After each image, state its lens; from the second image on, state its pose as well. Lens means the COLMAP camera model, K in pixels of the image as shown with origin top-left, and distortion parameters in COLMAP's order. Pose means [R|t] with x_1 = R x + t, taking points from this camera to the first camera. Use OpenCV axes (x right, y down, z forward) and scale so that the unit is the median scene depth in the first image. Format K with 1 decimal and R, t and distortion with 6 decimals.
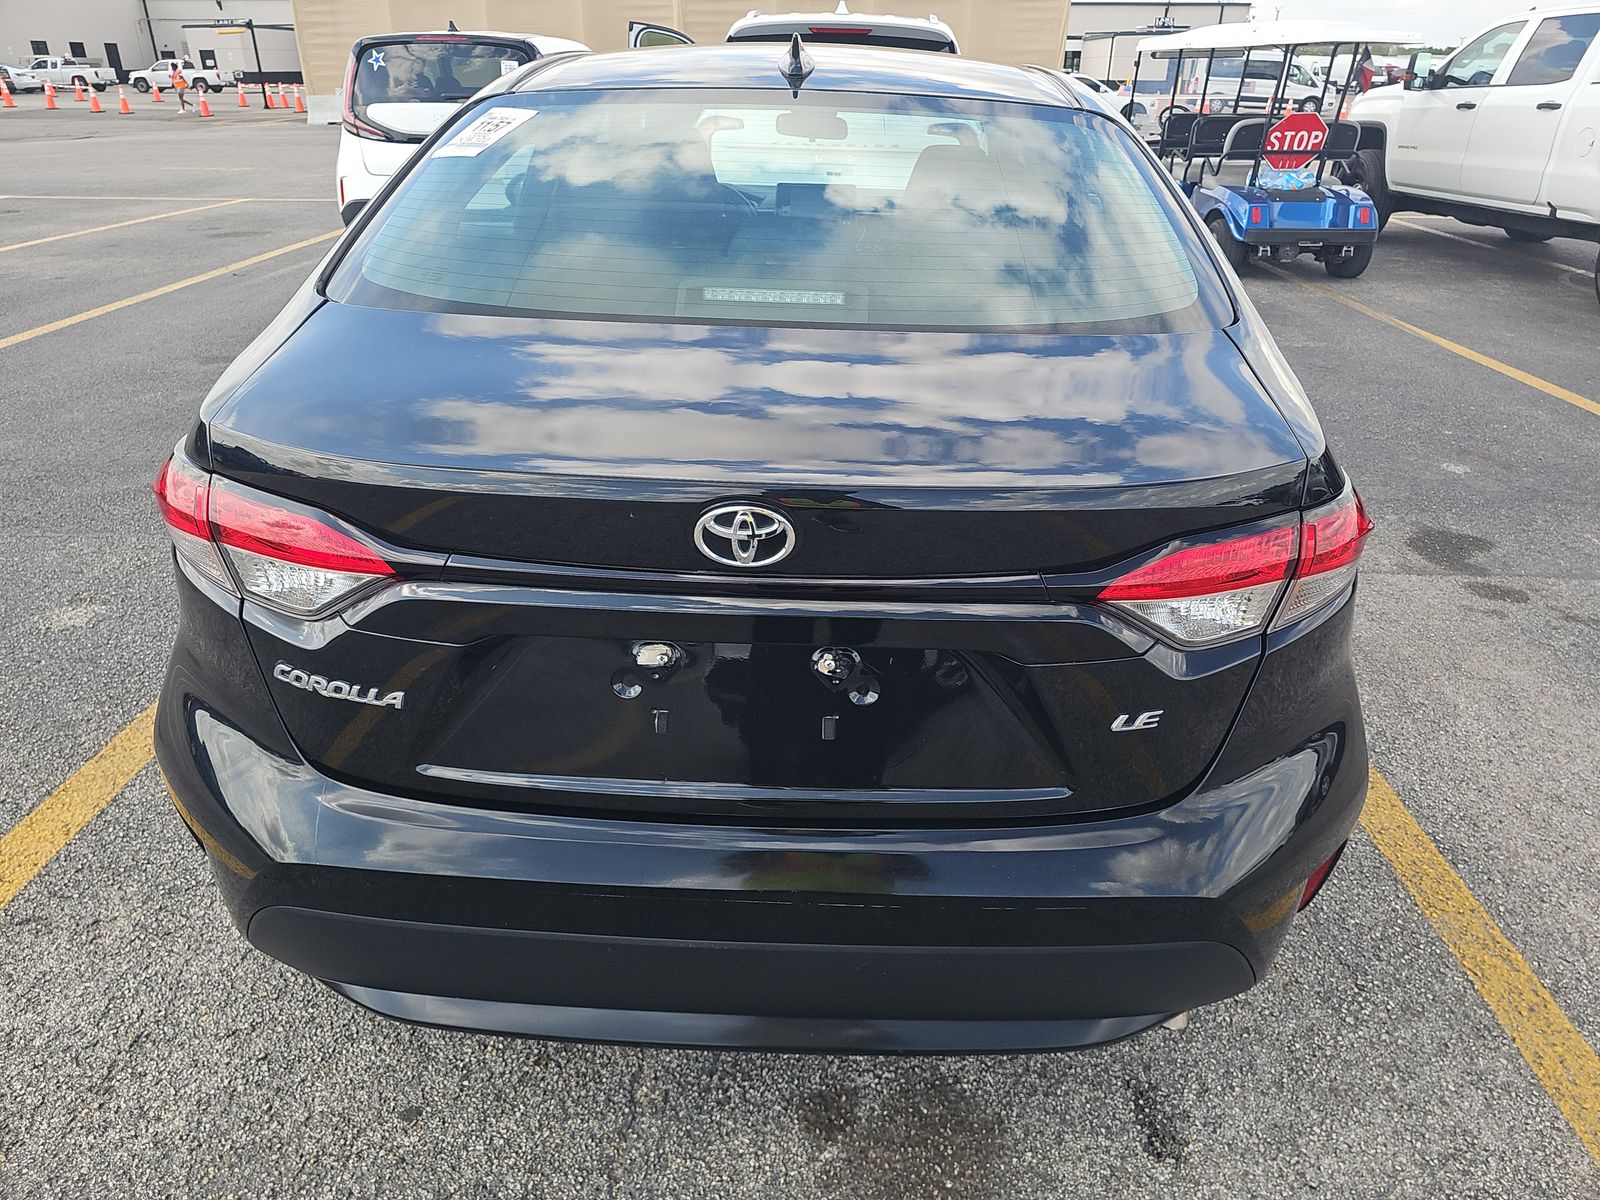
lens RADIAL K [[1059.8, 0, 802.6], [0, 1059.8, 588.2], [0, 0, 1]] dist [0.033990, -0.027370]
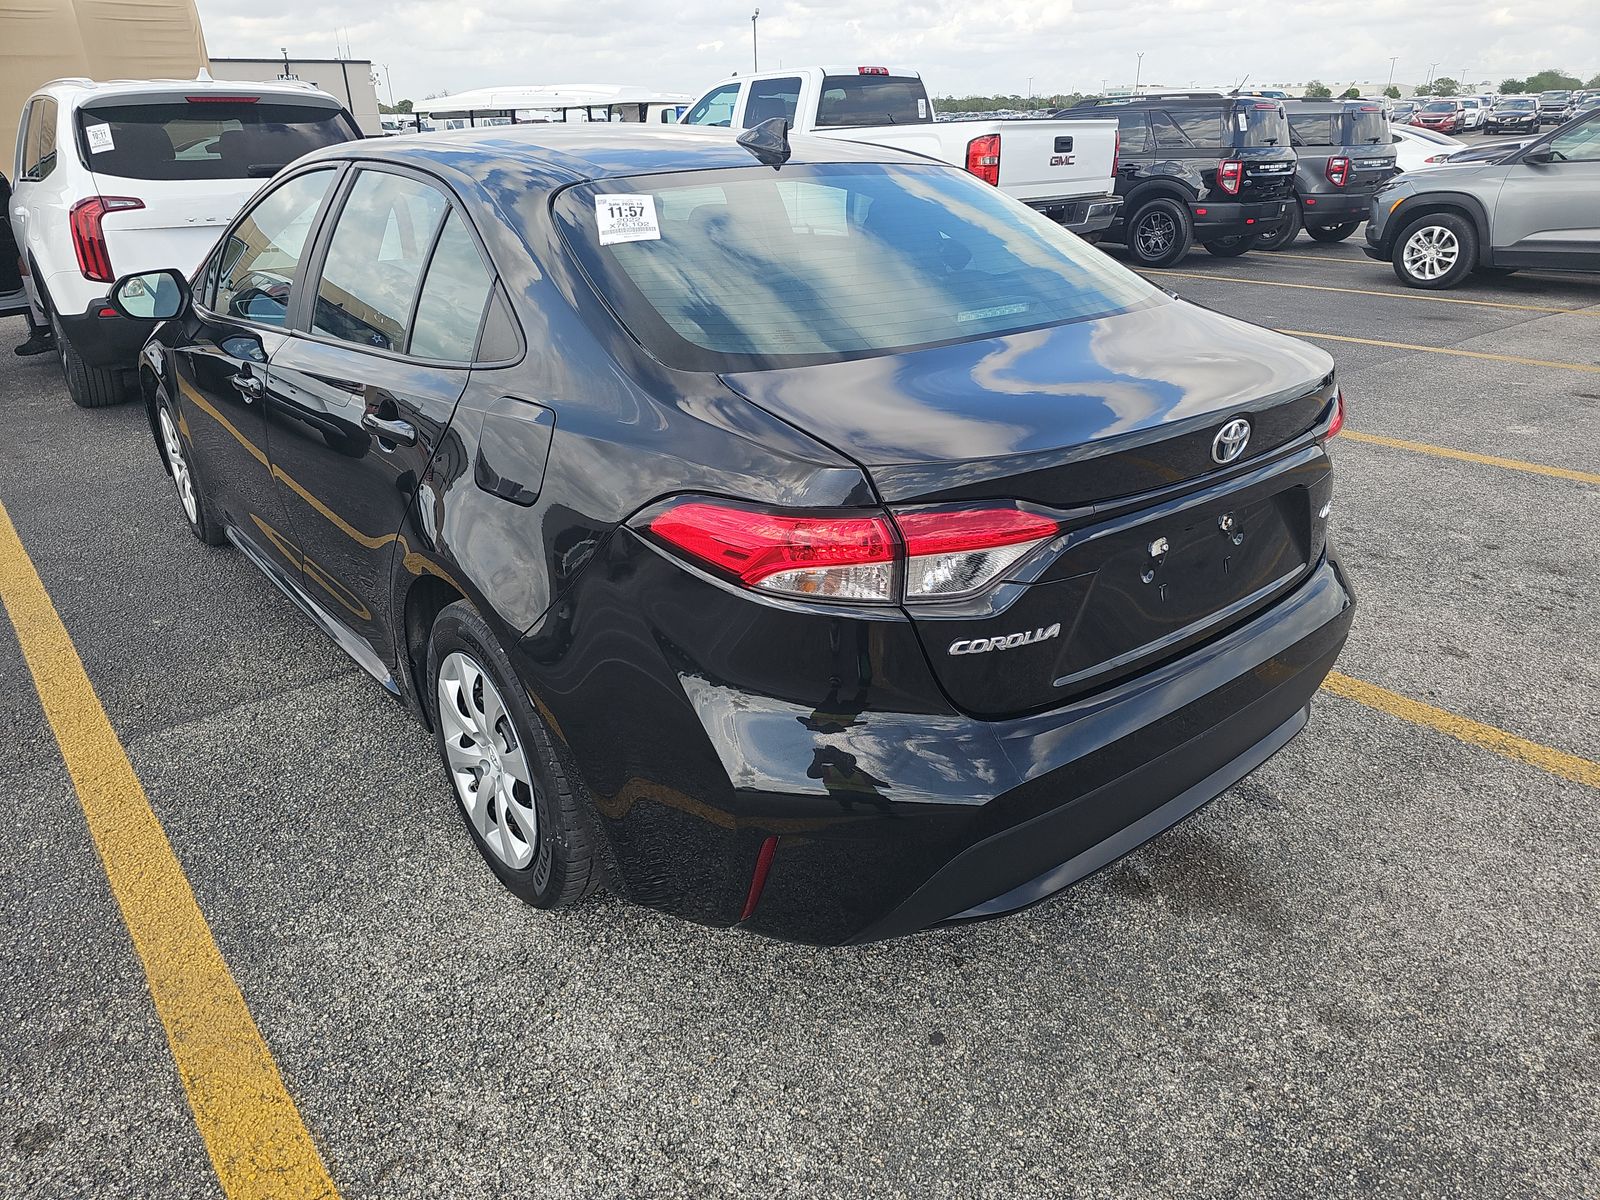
lens RADIAL K [[1059.8, 0, 807.8], [0, 1059.8, 606.8], [0, 0, 1]] dist [0.033990, -0.027370]
pose [[0.754941, -0.294572, 0.585911, -1.352889], [0.310903, 0.947420, 0.075729, -0.116247], [-0.577411, 0.124990, 0.806829, 0.109922]]
